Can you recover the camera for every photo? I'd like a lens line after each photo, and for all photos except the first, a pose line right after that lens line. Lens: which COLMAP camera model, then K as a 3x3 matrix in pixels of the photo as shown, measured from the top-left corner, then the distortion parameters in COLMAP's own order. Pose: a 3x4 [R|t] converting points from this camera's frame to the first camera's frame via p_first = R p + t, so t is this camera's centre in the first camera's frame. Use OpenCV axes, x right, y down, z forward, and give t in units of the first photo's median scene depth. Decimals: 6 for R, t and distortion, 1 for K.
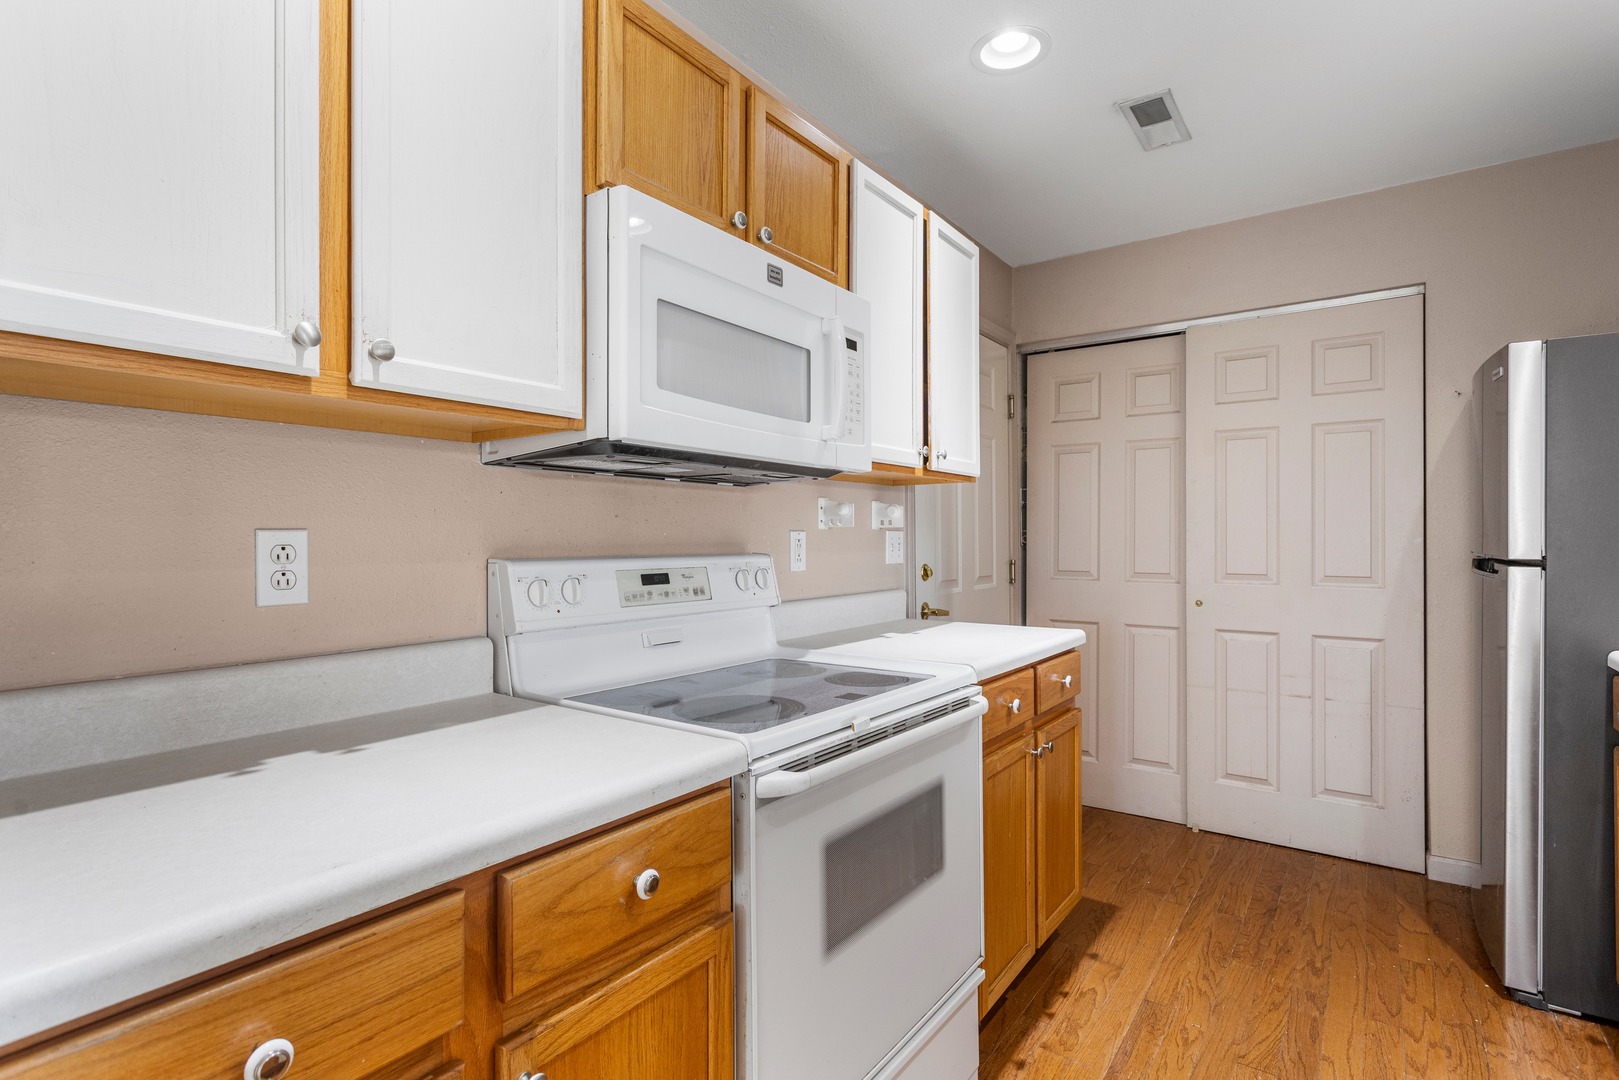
lens RADIAL K [[782.1, 0, 808.1], [0, 782.1, 534.2], [0, 0, 1]] dist [0.002041, 0.000792]
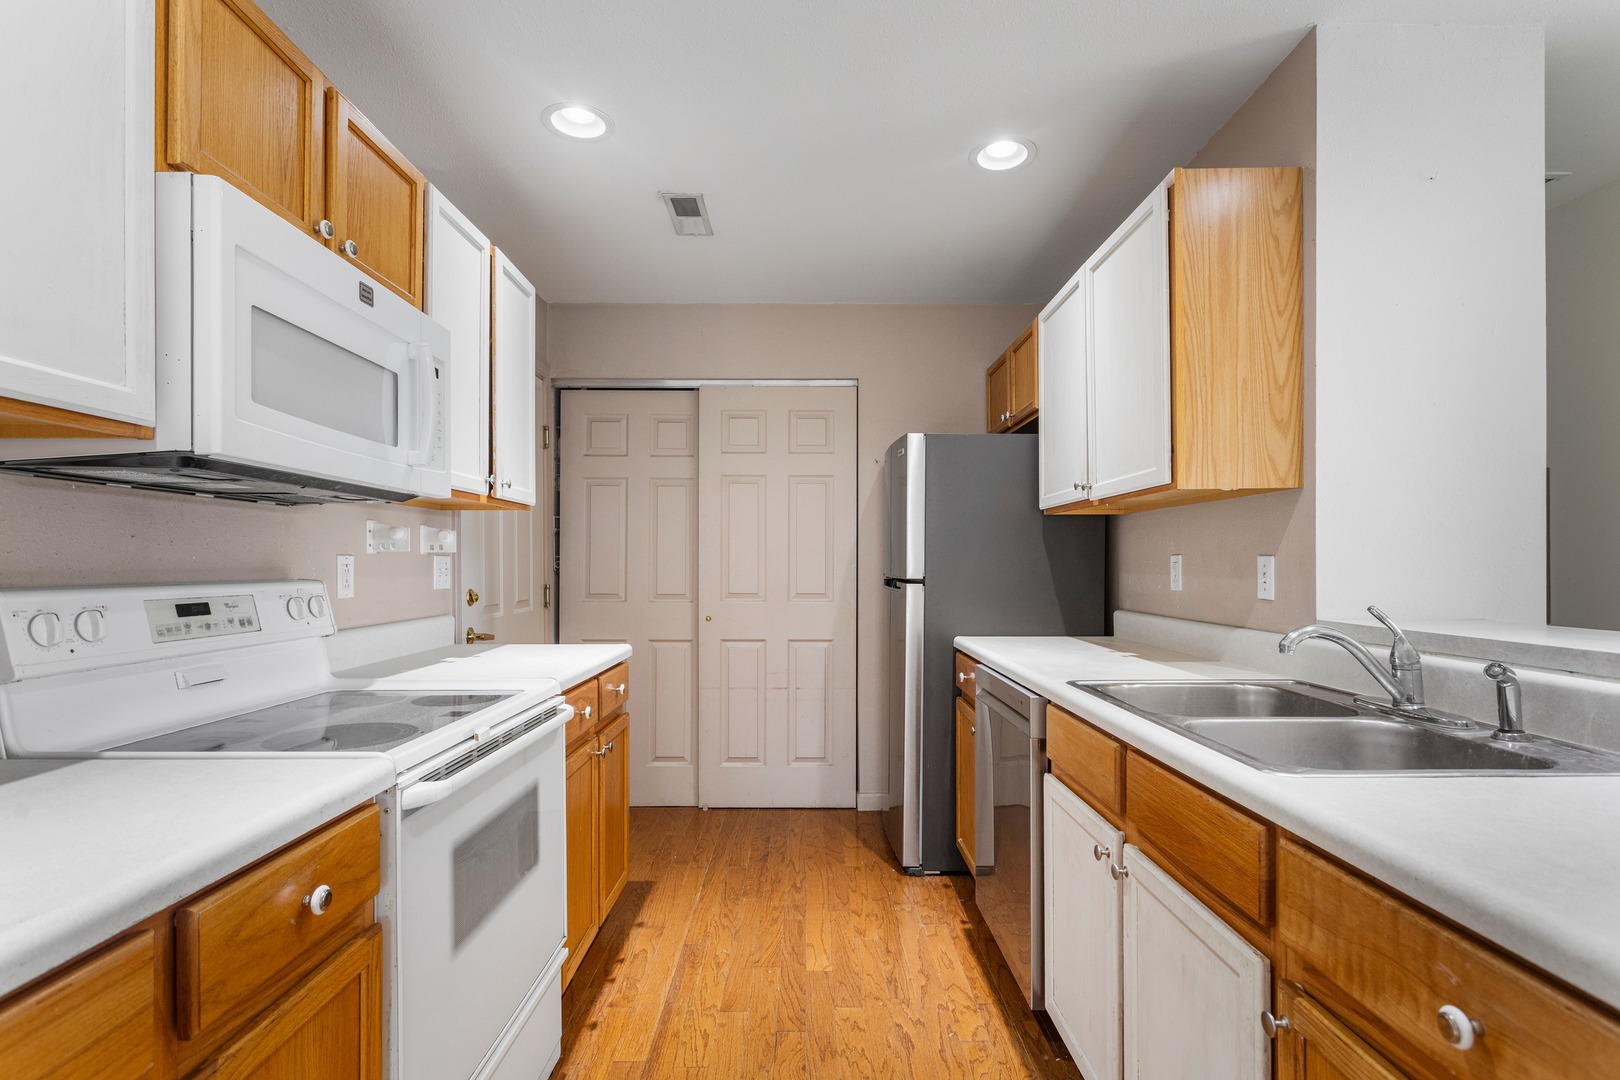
lens RADIAL K [[787.6, 0, 806.3], [0, 787.6, 561.2], [0, 0, 1]] dist [0.004937, 0.000875]
pose [[0.809651, 0.004562, 0.586894, -0.148001], [-0.005671, 0.999984, 0.000049, -0.000402], [-0.586885, -0.003368, 0.809663, -0.104431]]
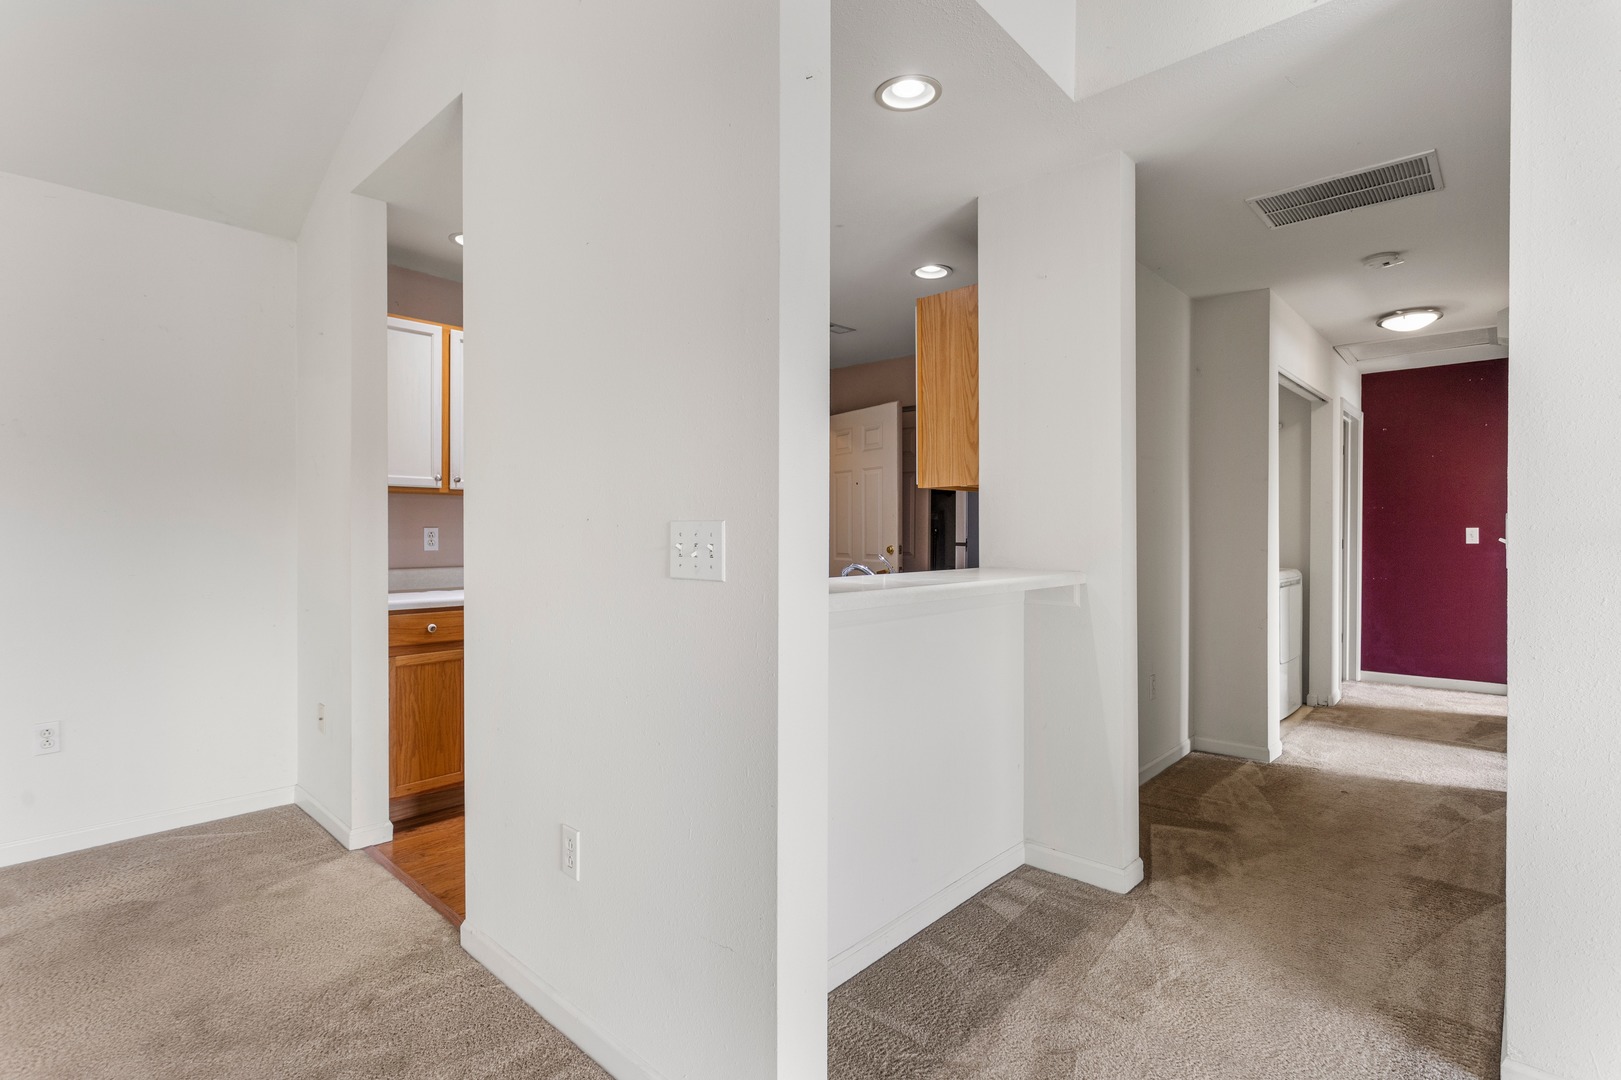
lens RADIAL K [[783.1, 0, 809.1], [0, 783.1, 534.2], [0, 0, 1]] dist [0.002041, 0.000792]
pose [[0.992517, 0.005848, -0.121965, 0.820070], [-0.004620, 0.999936, 0.010350, -0.011831], [0.122018, -0.009709, 0.992480, -1.302090]]
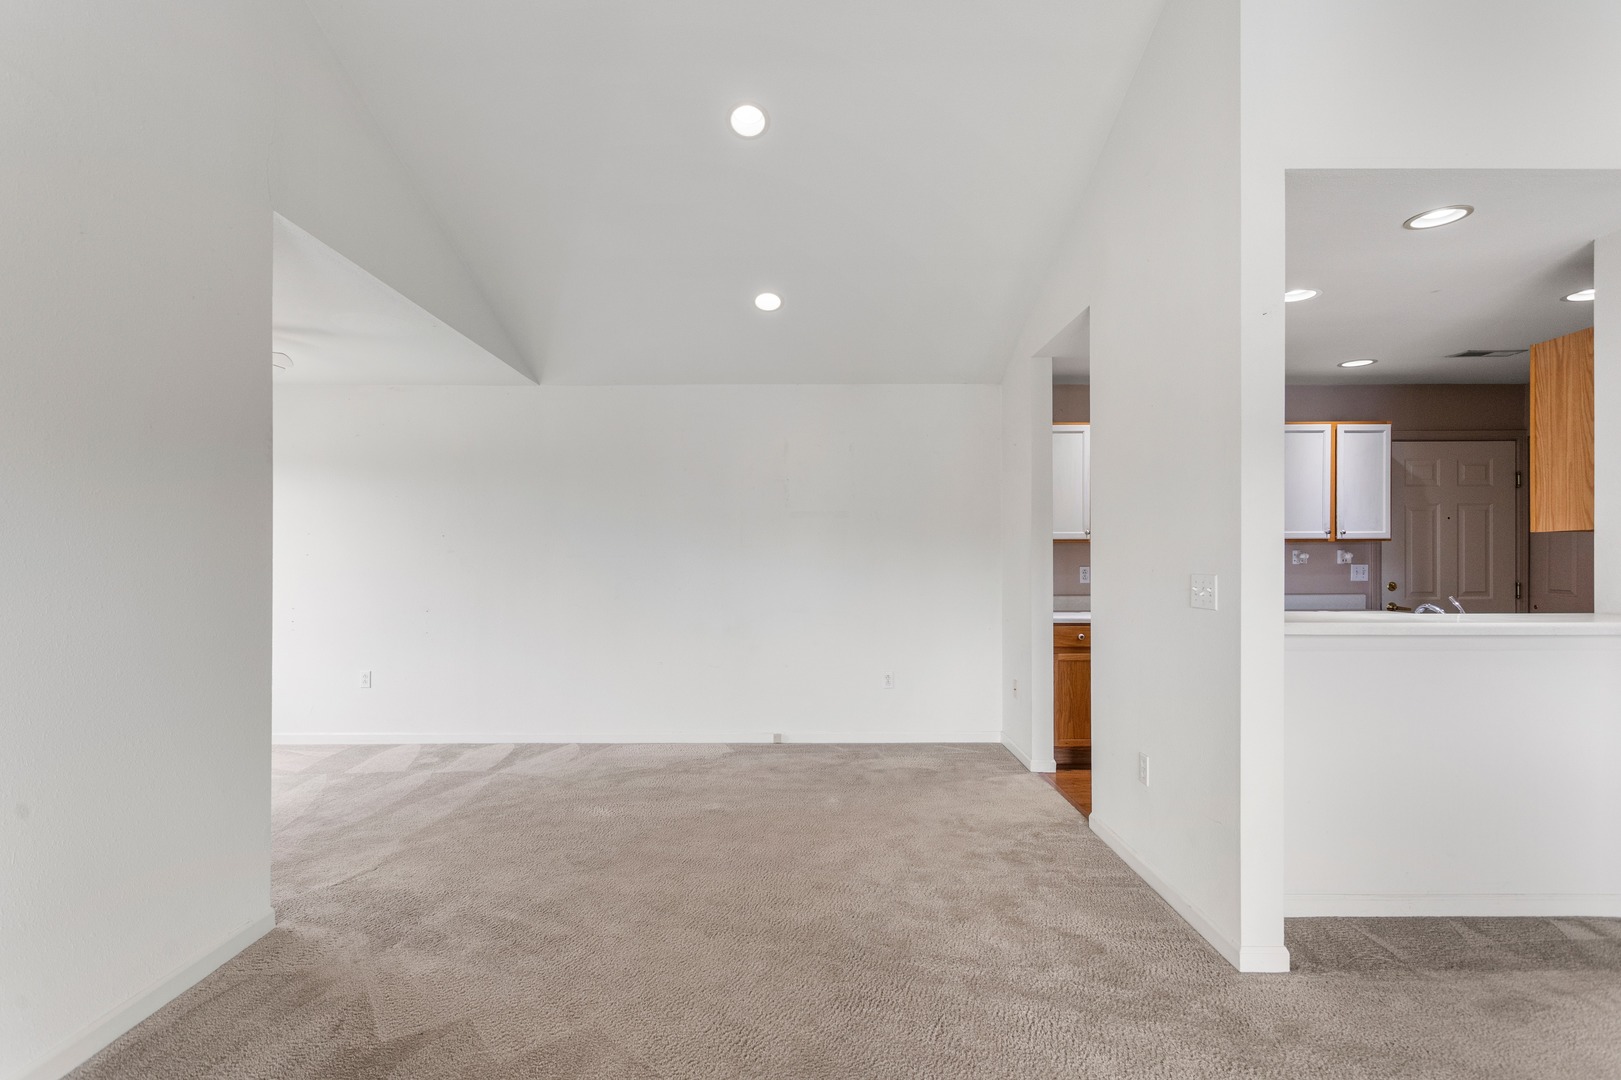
lens RADIAL K [[788.1, 0, 806.8], [0, 788.1, 561.2], [0, 0, 1]] dist [0.004937, 0.000875]
pose [[0.588526, 0.005072, -0.808463, 1.327443], [0.005356, 0.999934, 0.010173, -0.058916], [0.808461, -0.010317, 0.588460, -1.911216]]
